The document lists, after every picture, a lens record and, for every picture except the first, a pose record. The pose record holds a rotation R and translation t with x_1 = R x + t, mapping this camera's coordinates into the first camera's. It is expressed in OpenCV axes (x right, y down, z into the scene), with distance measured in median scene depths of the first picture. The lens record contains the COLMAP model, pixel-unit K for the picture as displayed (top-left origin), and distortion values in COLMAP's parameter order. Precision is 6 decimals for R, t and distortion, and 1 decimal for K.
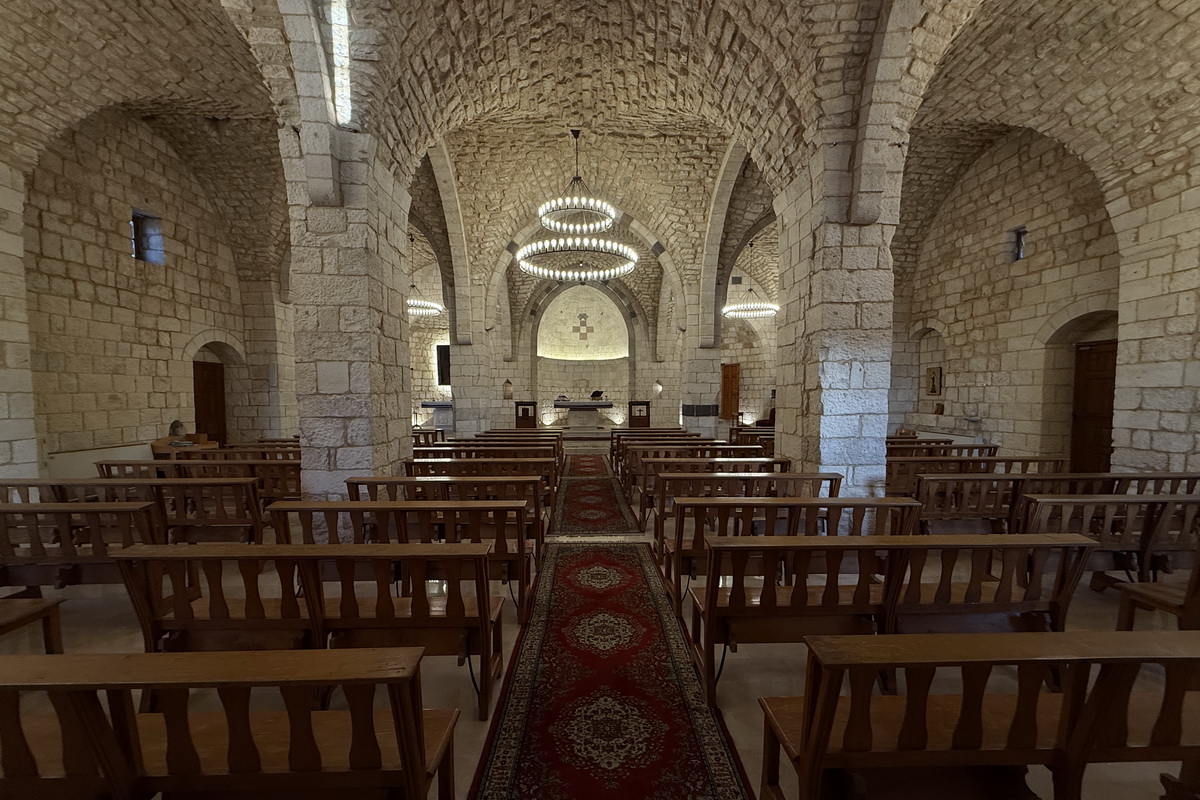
lens RADIAL K [[500.6, 0, 612.8], [0, 500.6, 423.6], [0, 0, 1]] dist [-0.000347, -0.000721]
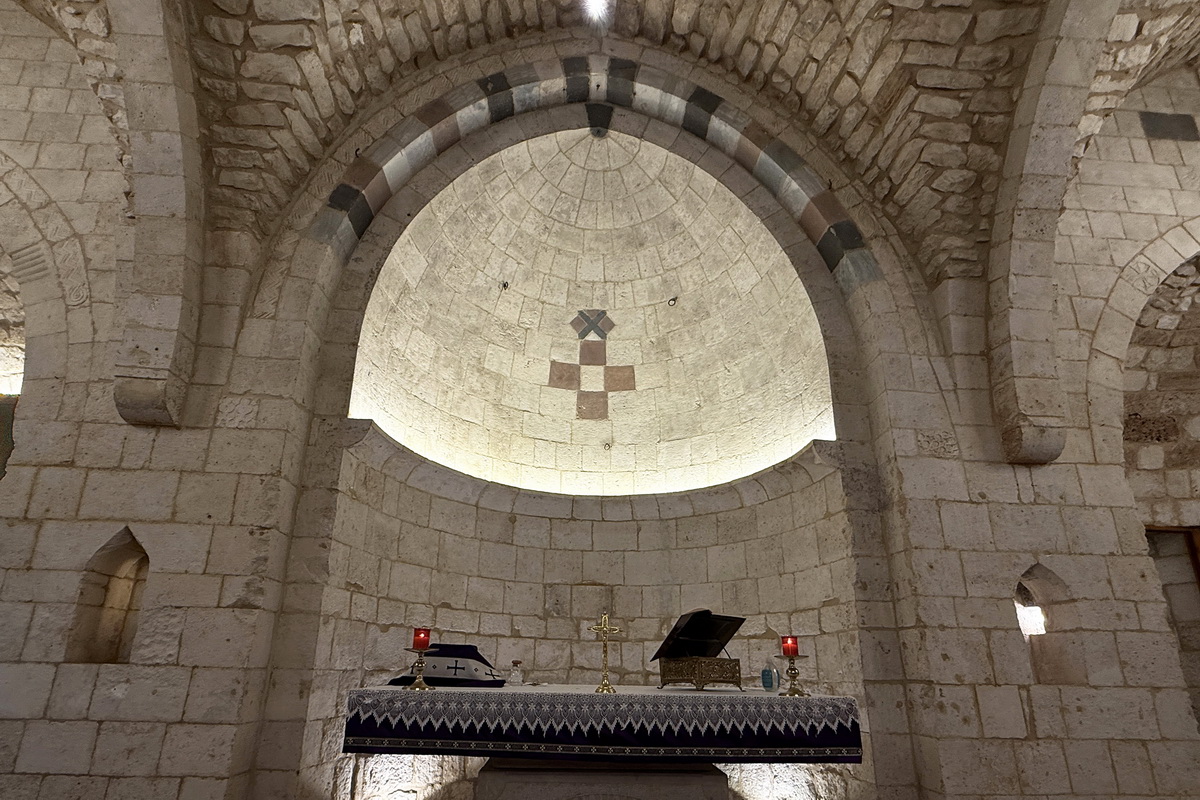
lens RADIAL K [[547.5, 0, 562.2], [0, 547.5, 500.6], [0, 0, 1]] dist [0.000973, -0.000196]
pose [[0.997306, 0.002582, -0.073313, -0.074141], [-0.027642, 0.938944, -0.342956, -0.051727], [0.067951, 0.344059, 0.936486, 1.053588]]
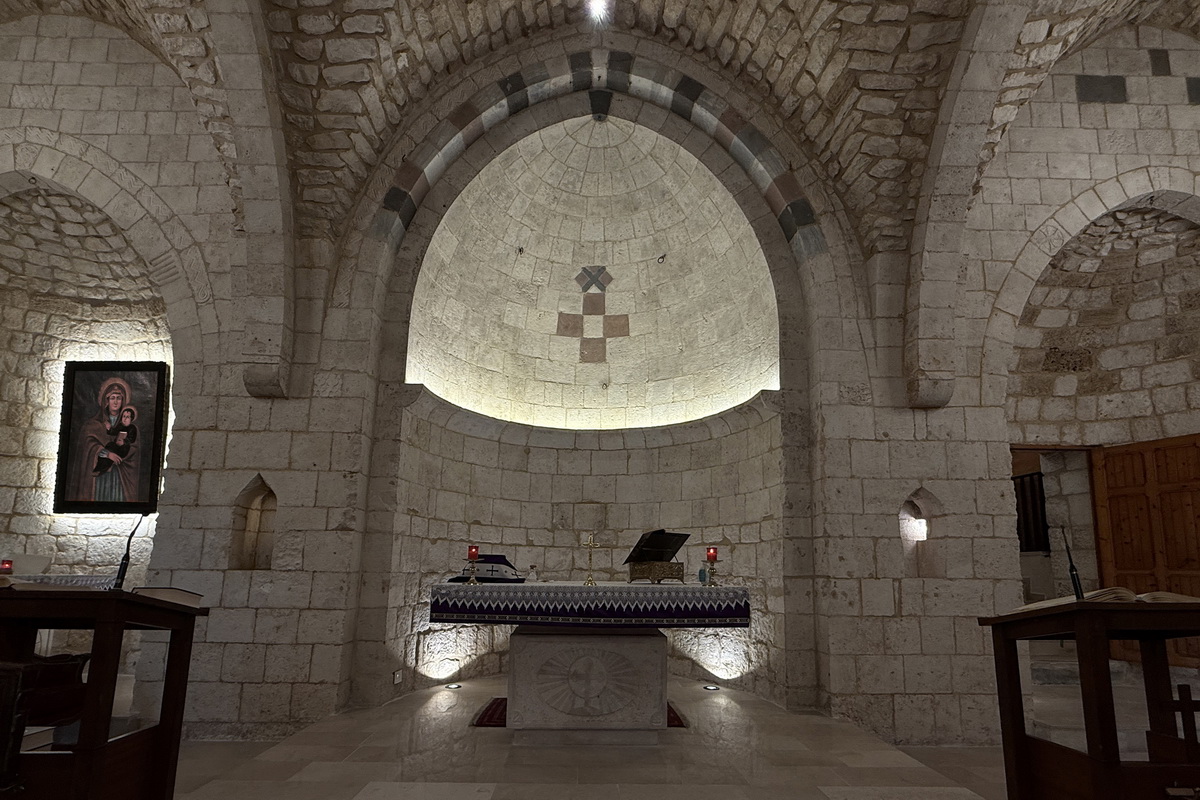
lens RADIAL K [[650.8, 0, 603.3], [0, 650.8, 363.0], [0, 0, 1]] dist [0.001107, -0.000047]
pose [[0.999548, 0.005766, -0.029498, -0.058604], [-0.015725, 0.936715, -0.349738, -0.045328], [0.025614, 0.350044, 0.936383, 0.903291]]
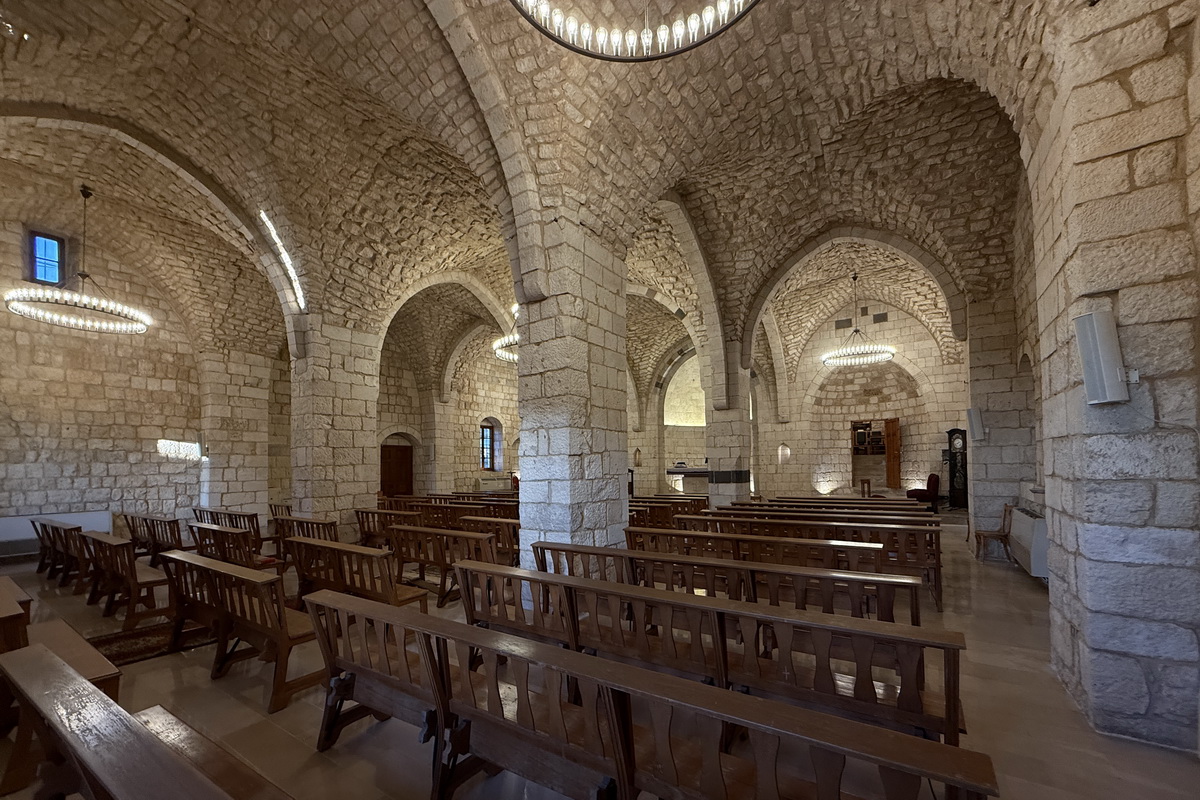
lens RADIAL K [[510.6, 0, 598.4], [0, 510.6, 459.4], [0, 0, 1]] dist [0.001547, -0.000101]
pose [[0.786893, -0.019735, -0.616773, 0.507934], [-0.018196, 0.998312, -0.055159, -0.001501], [0.616821, 0.054627, 0.785206, 0.096517]]
